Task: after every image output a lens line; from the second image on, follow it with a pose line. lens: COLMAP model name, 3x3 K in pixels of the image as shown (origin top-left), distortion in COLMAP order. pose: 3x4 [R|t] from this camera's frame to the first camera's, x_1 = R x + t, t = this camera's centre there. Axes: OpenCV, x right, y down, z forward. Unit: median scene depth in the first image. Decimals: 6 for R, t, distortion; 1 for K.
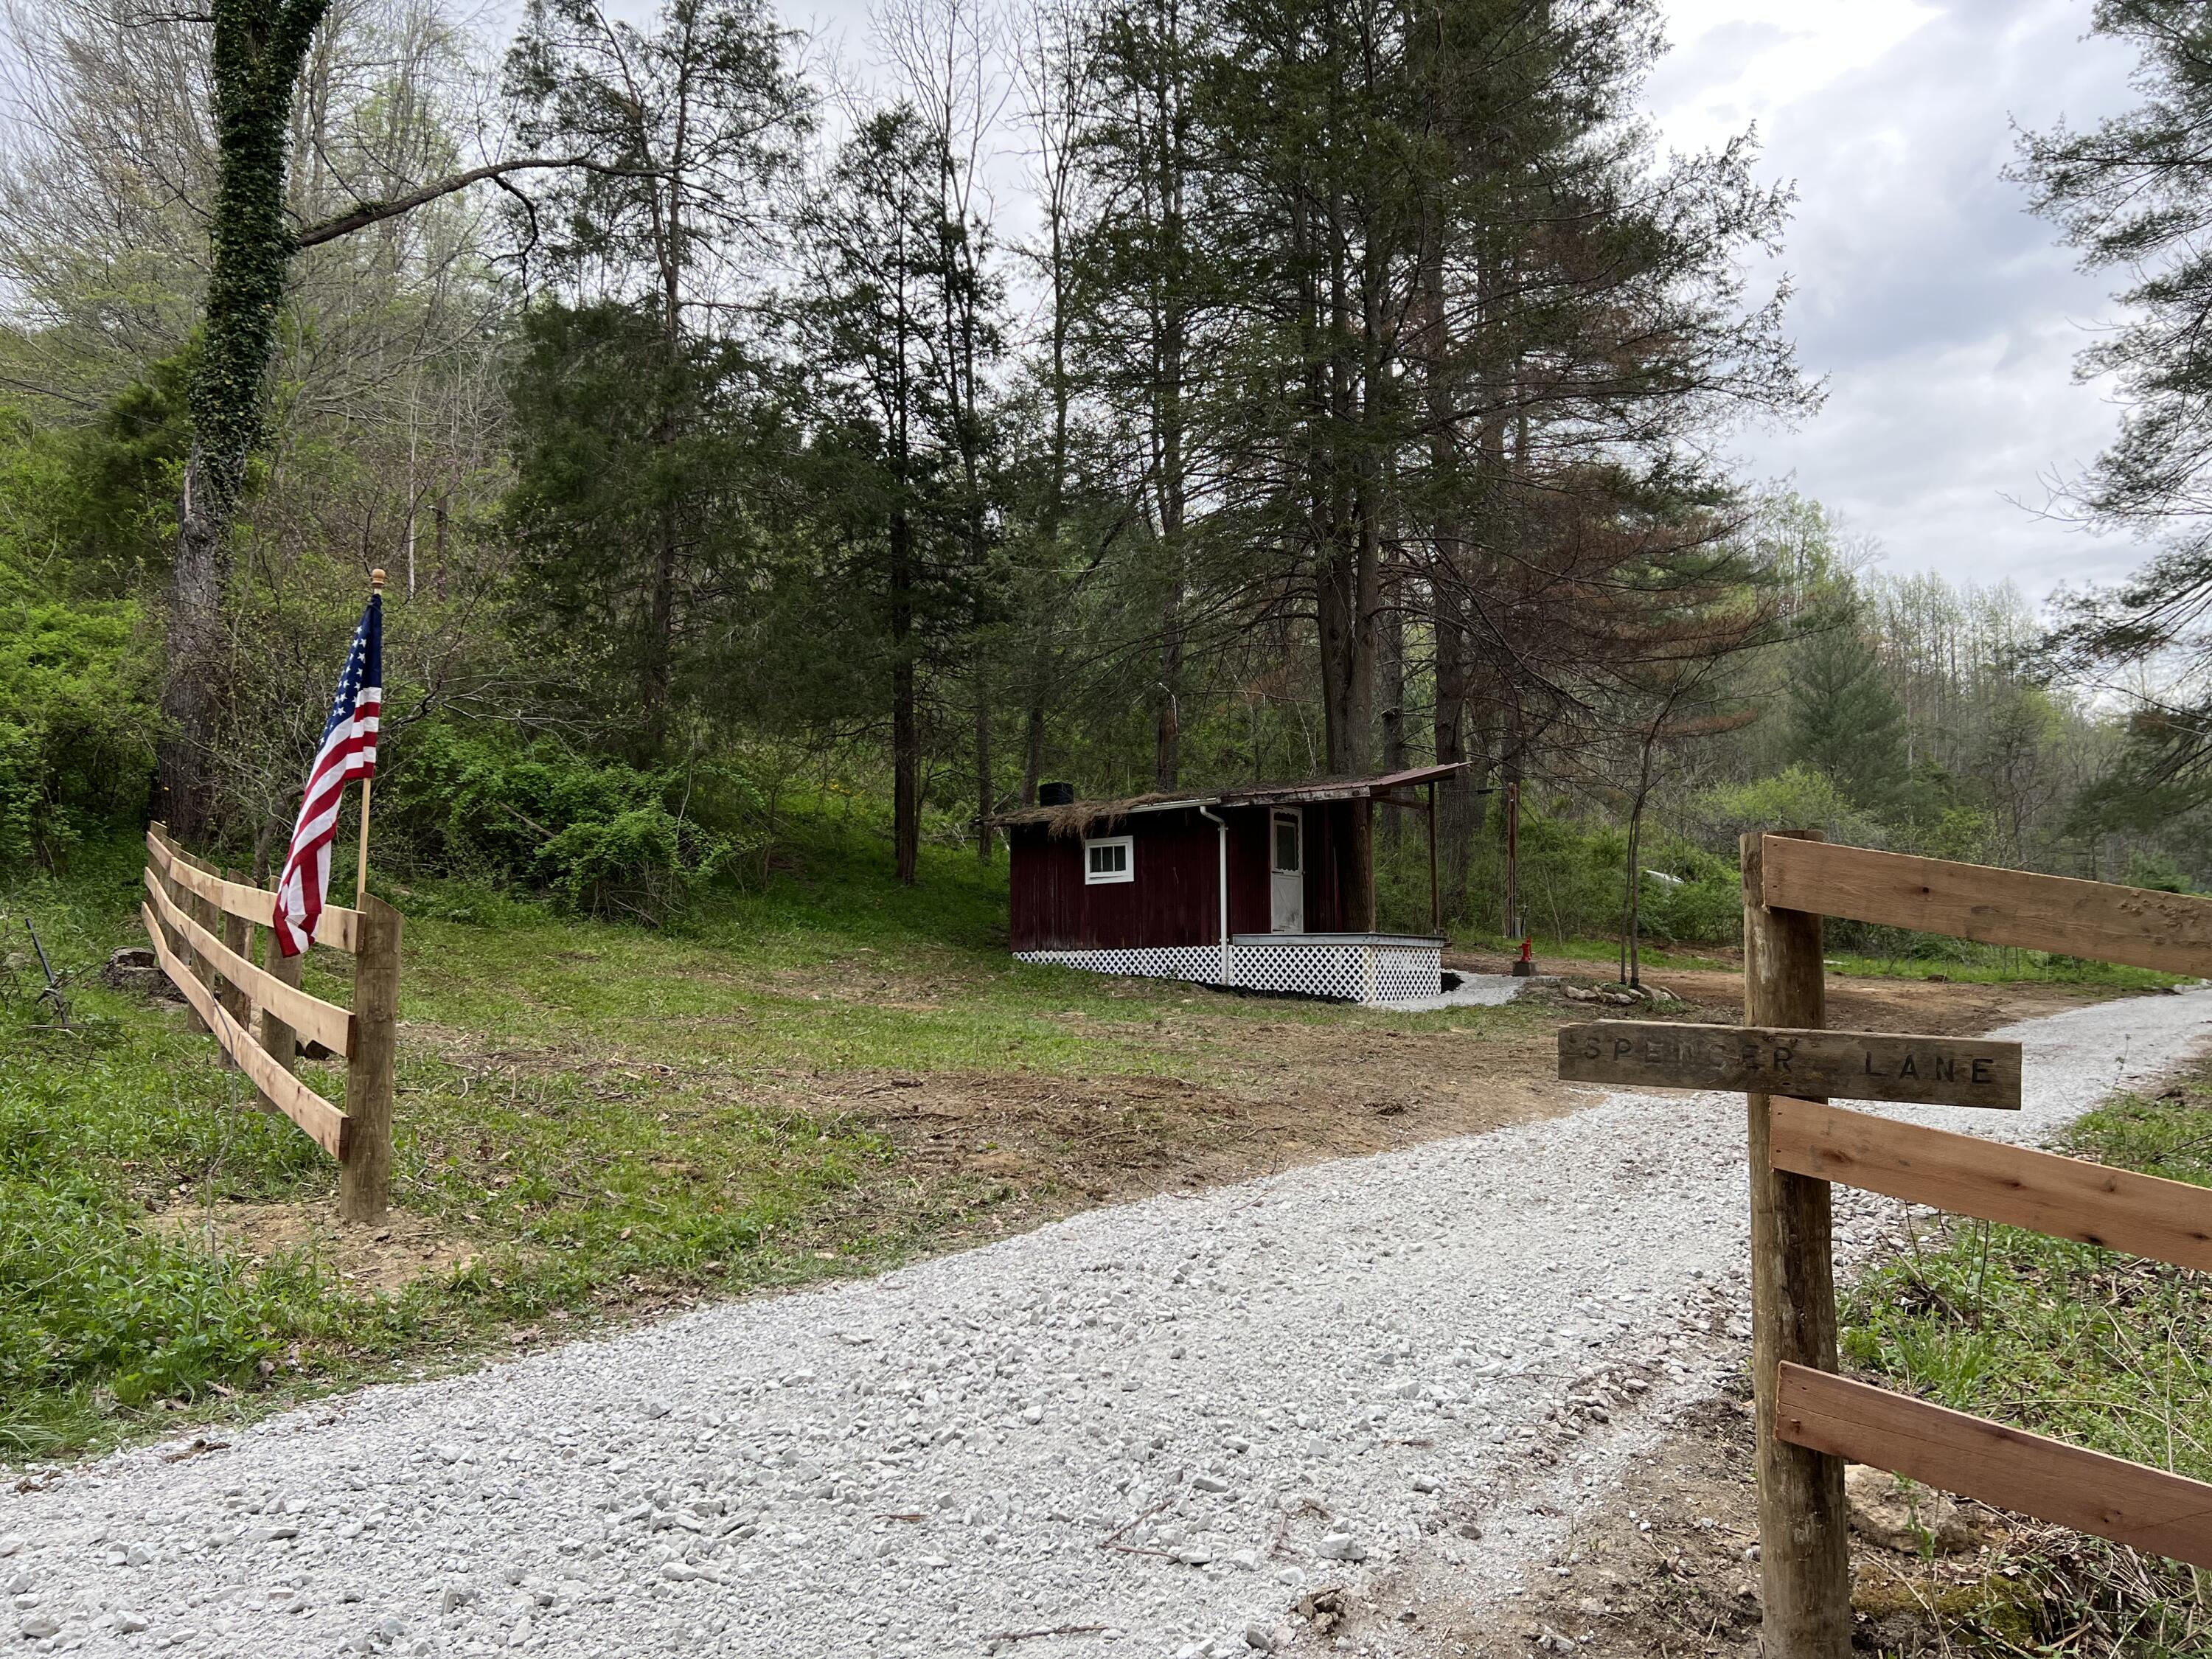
lens RADIAL K [[1607.8, 0, 1106.0], [0, 1607.8, 829.5], [0, 0, 1]] dist [0.005052, 0.000067]
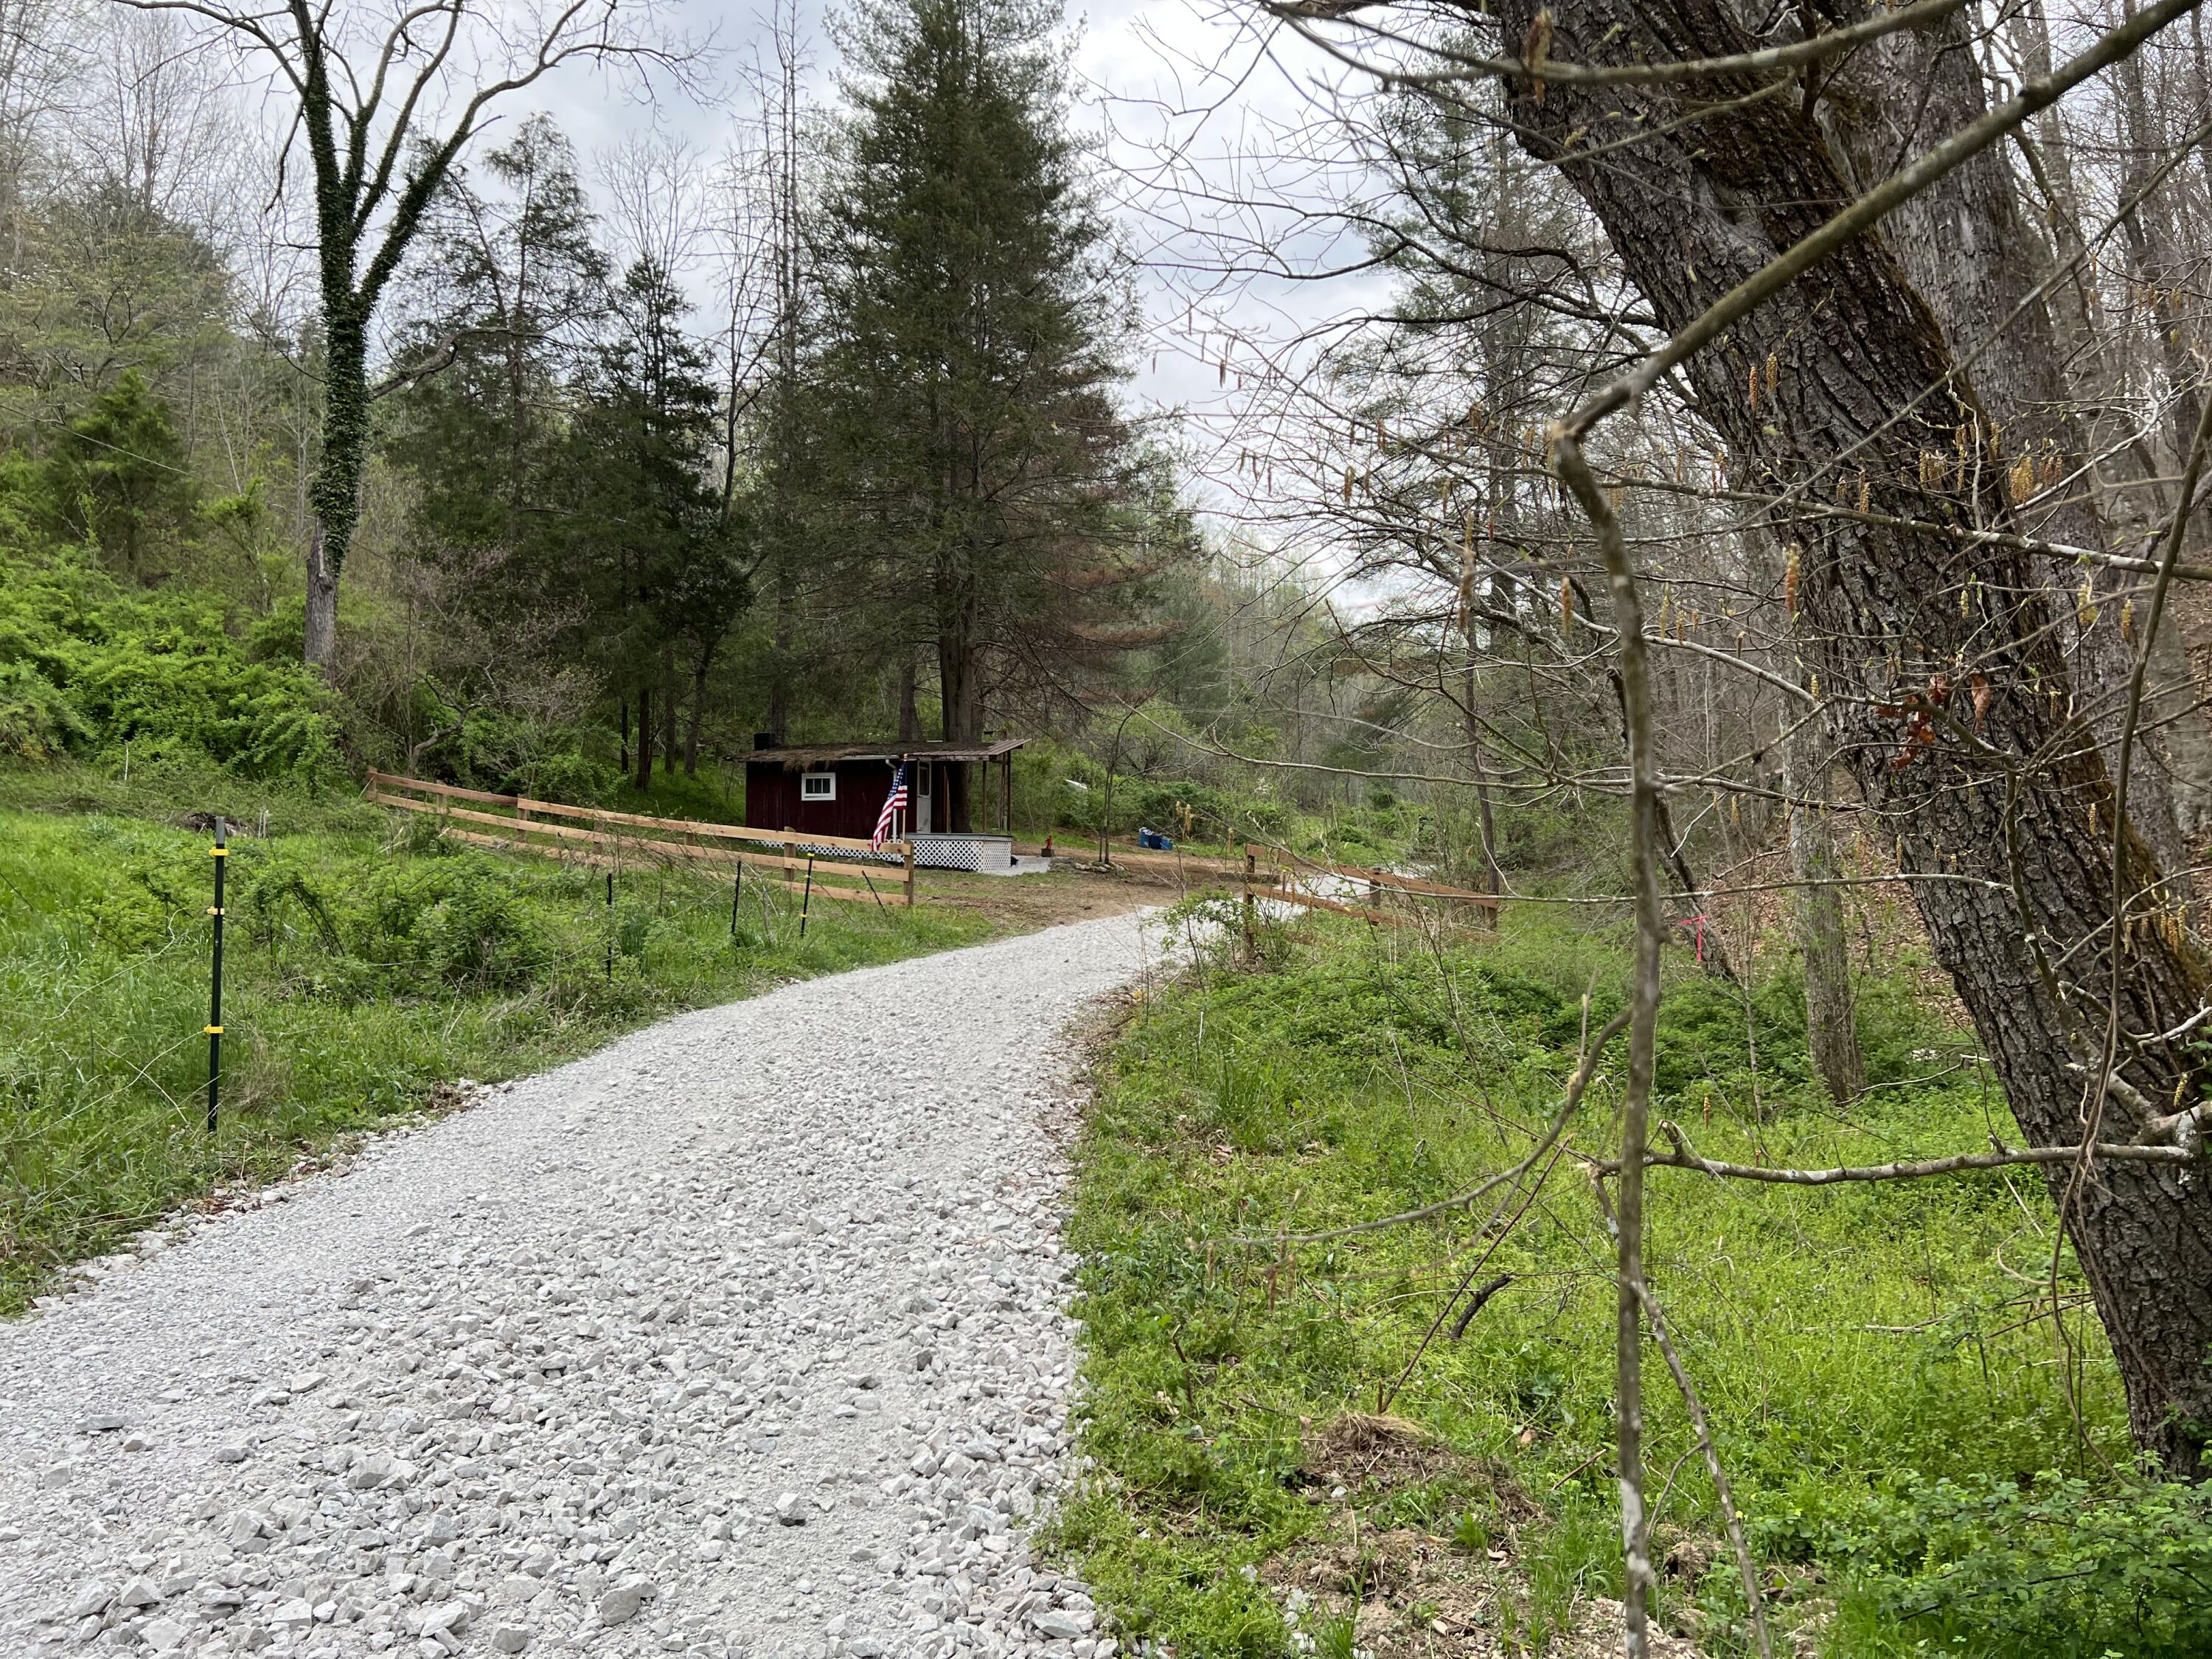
lens RADIAL K [[1607.8, 0, 1106.0], [0, 1607.8, 829.5], [0, 0, 1]] dist [0.005052, 0.000067]
pose [[0.924163, 0.013920, 0.381744, -0.363987], [-0.043625, 0.996644, 0.069271, -0.066291], [-0.379498, -0.080672, 0.921669, -0.672295]]
